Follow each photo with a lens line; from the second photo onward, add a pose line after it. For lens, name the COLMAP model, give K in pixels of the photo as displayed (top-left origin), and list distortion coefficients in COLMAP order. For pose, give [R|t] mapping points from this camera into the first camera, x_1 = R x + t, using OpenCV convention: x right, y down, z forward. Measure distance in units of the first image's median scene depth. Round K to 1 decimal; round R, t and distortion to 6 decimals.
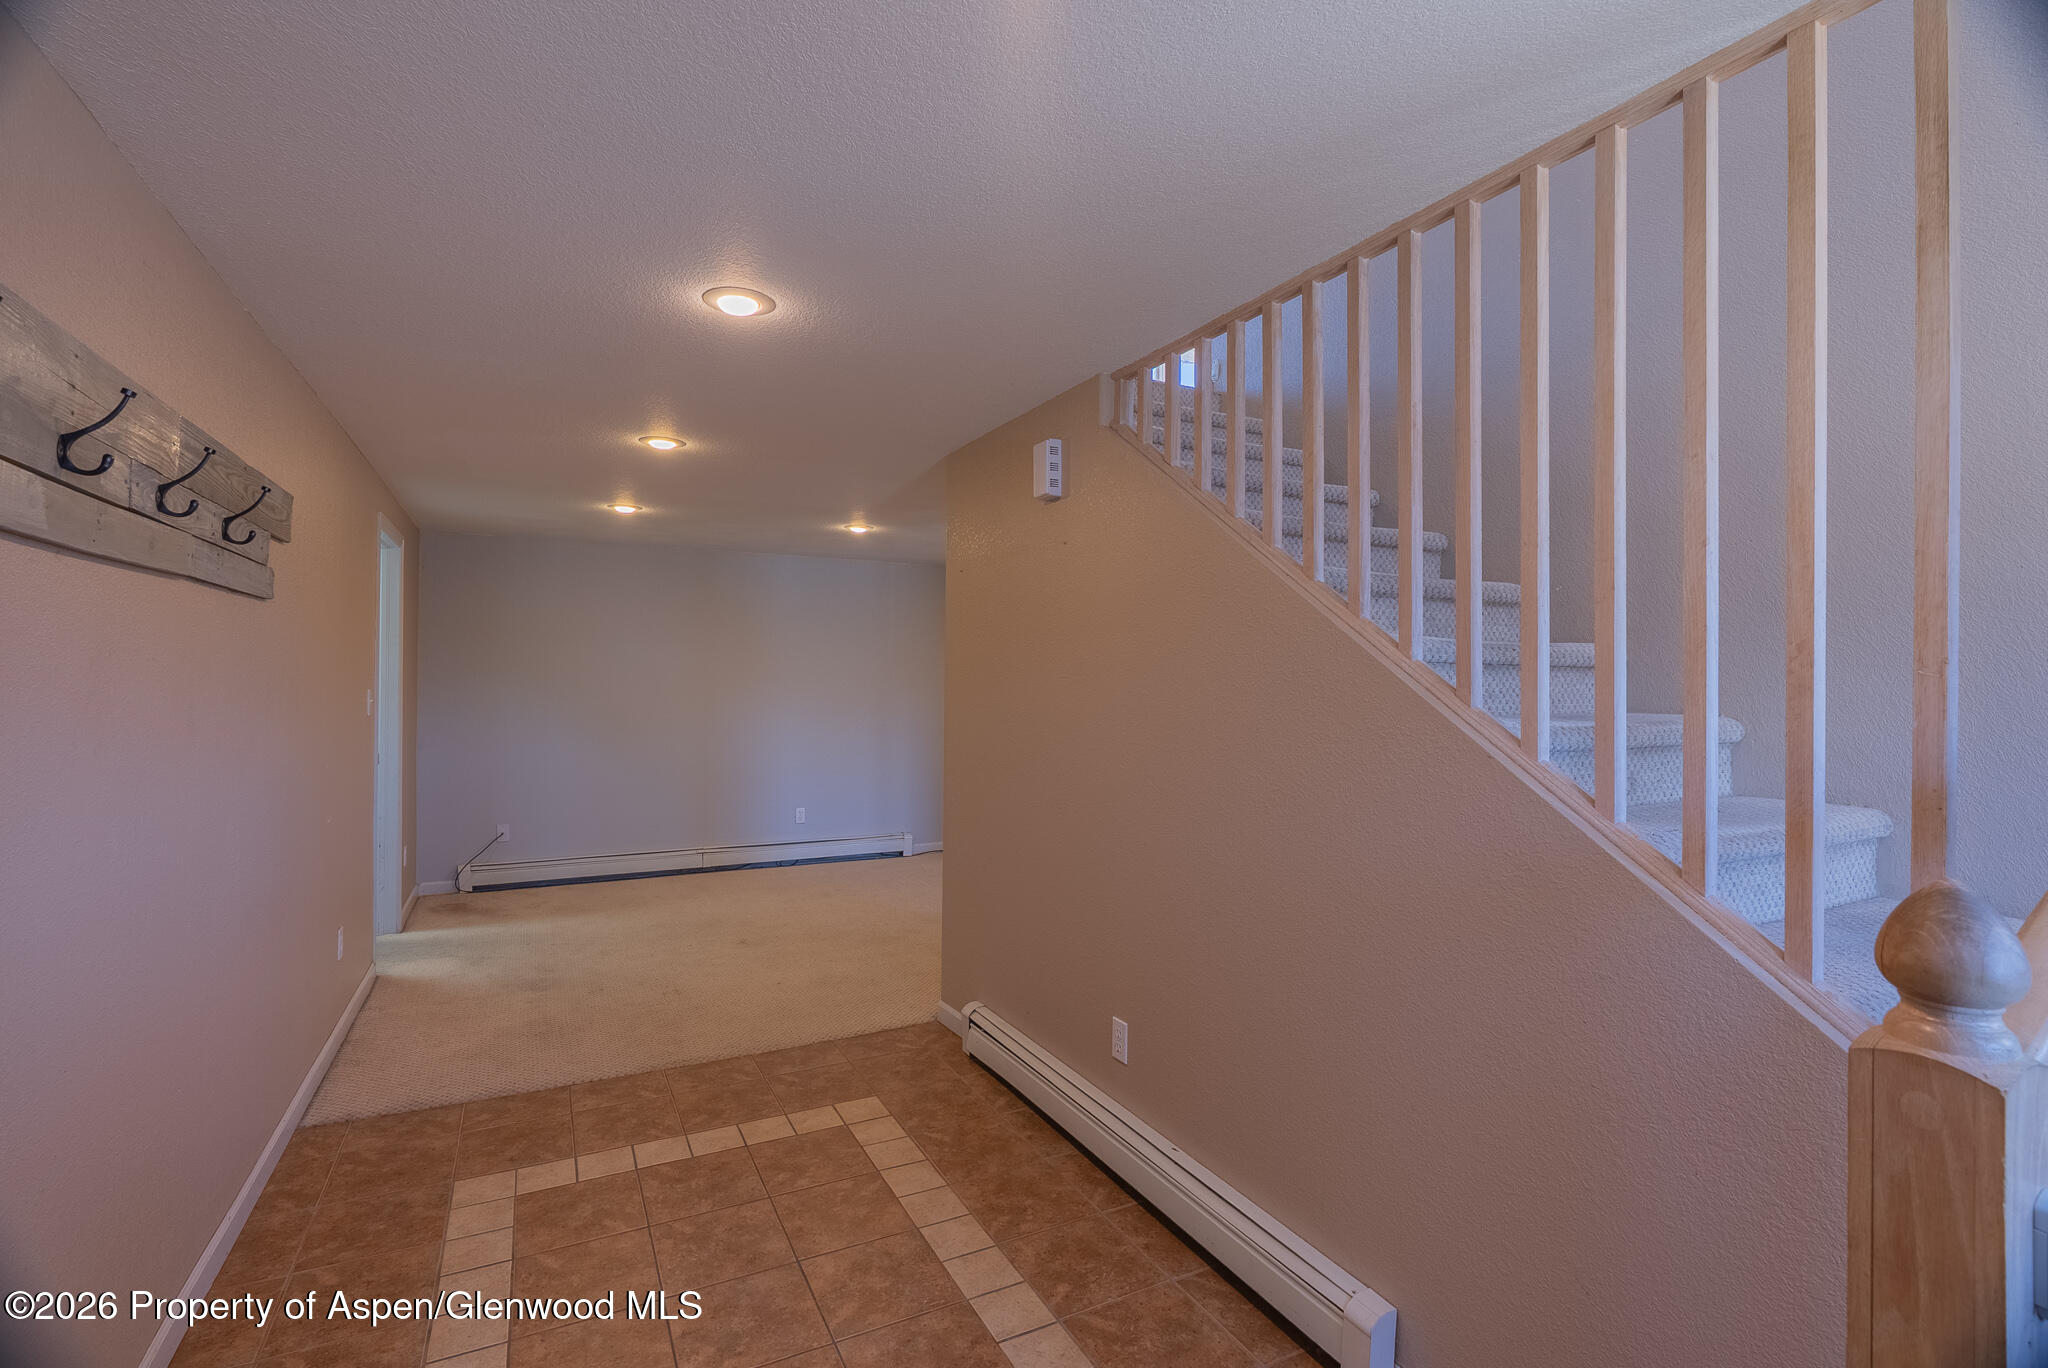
lens RADIAL K [[929.9, 0, 1016.1], [0, 929.9, 670.9], [0, 0, 1]] dist [-0.008085, 0.001697]
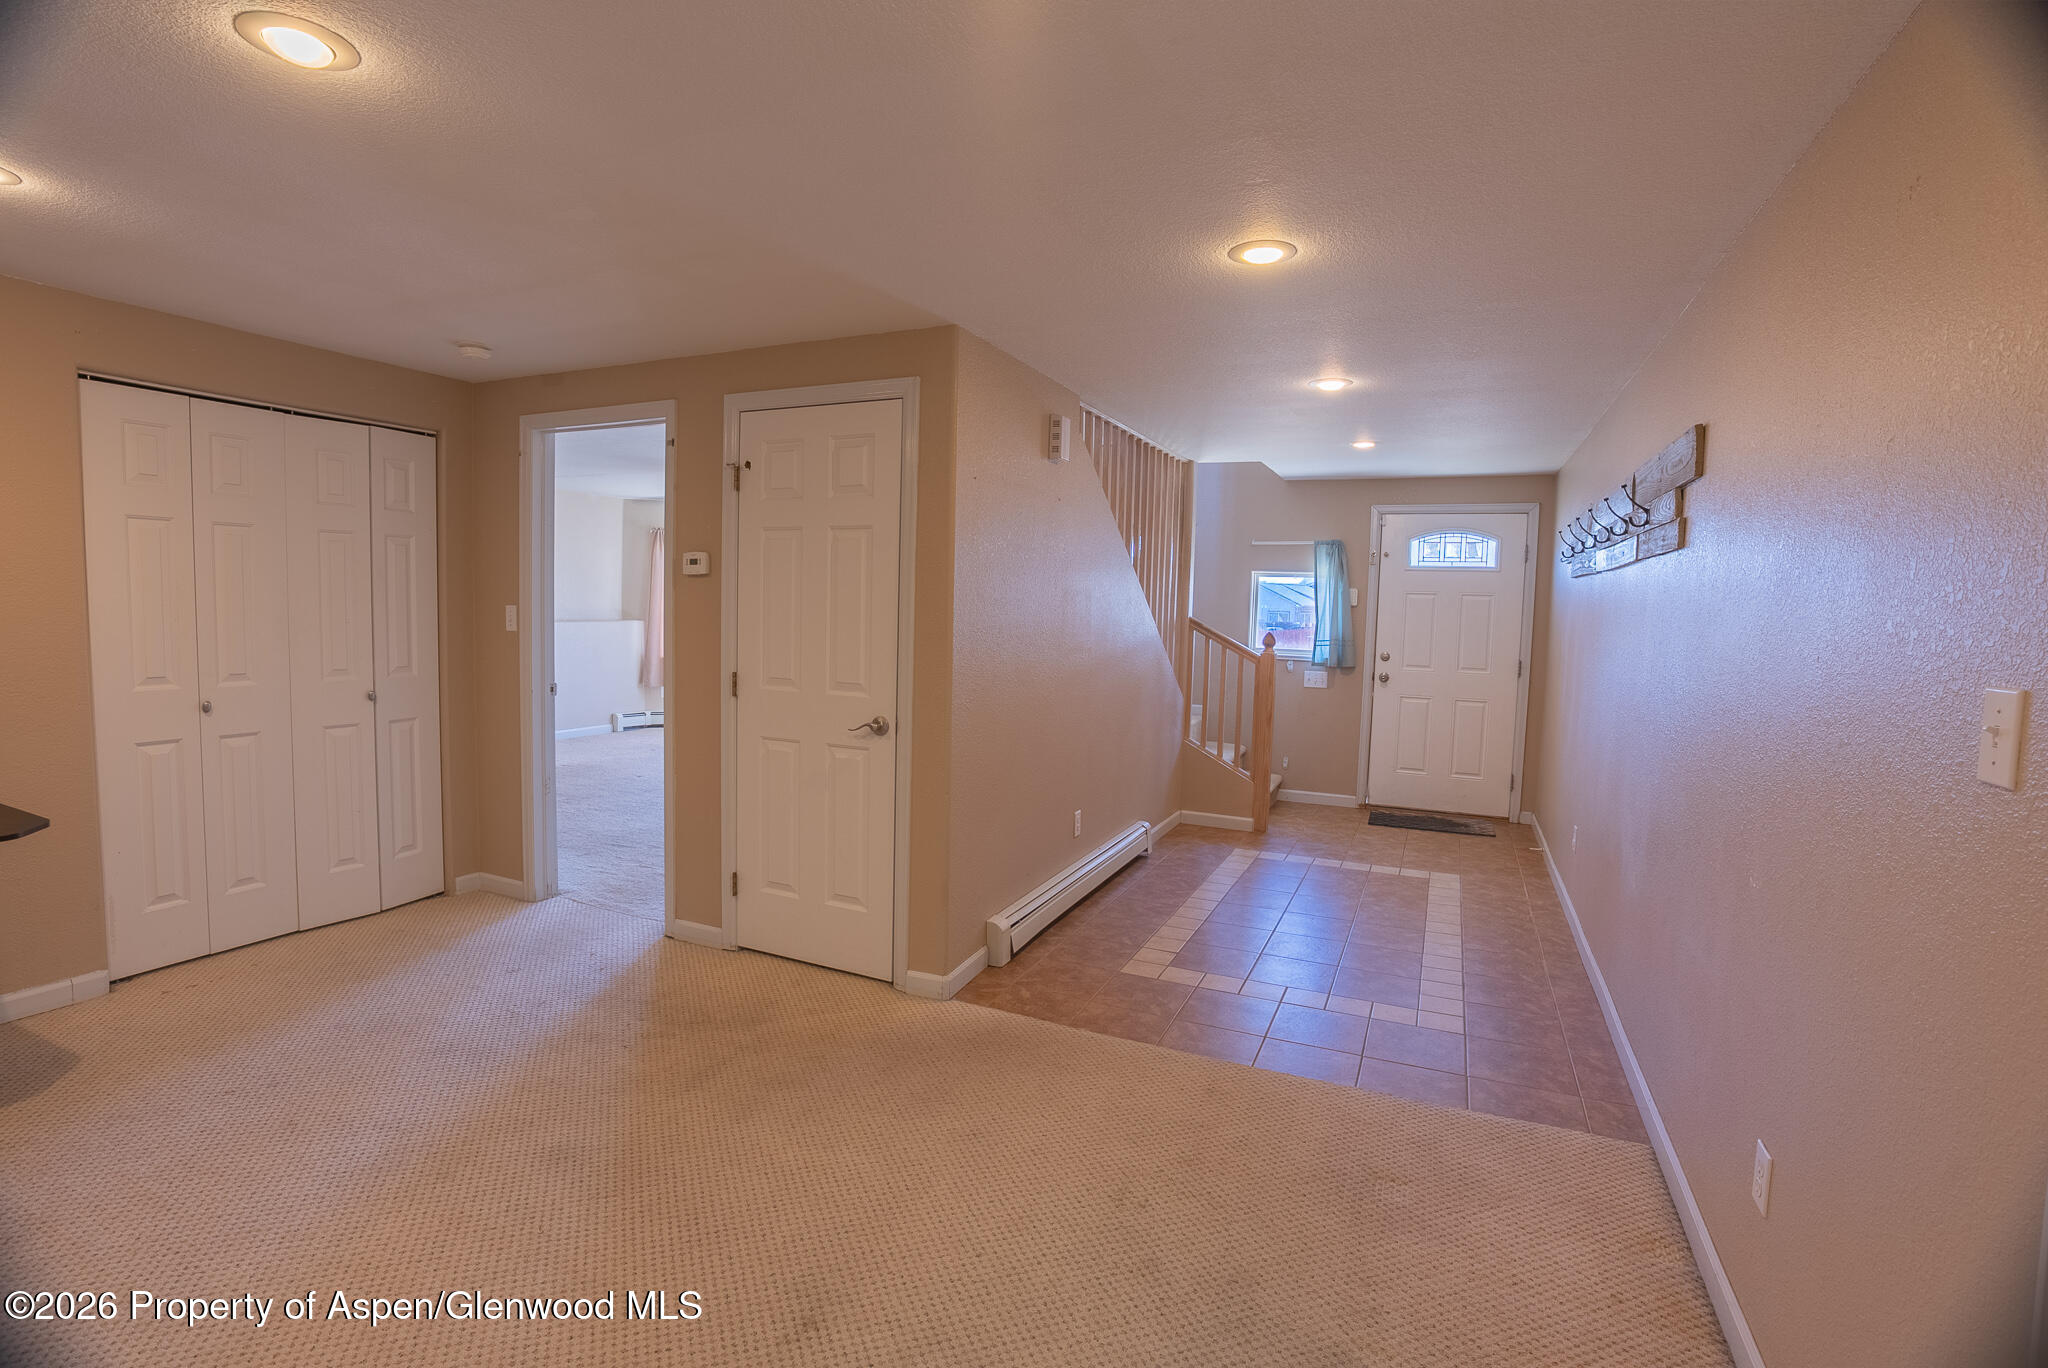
lens RADIAL K [[929.9, 0, 1016.1], [0, 929.9, 670.9], [0, 0, 1]] dist [-0.008085, 0.001697]
pose [[-0.608812, -0.088077, 0.788410, -1.098741], [-0.047002, 0.996077, 0.074982, 0.003110], [-0.791921, 0.008593, -0.610563, 2.080453]]
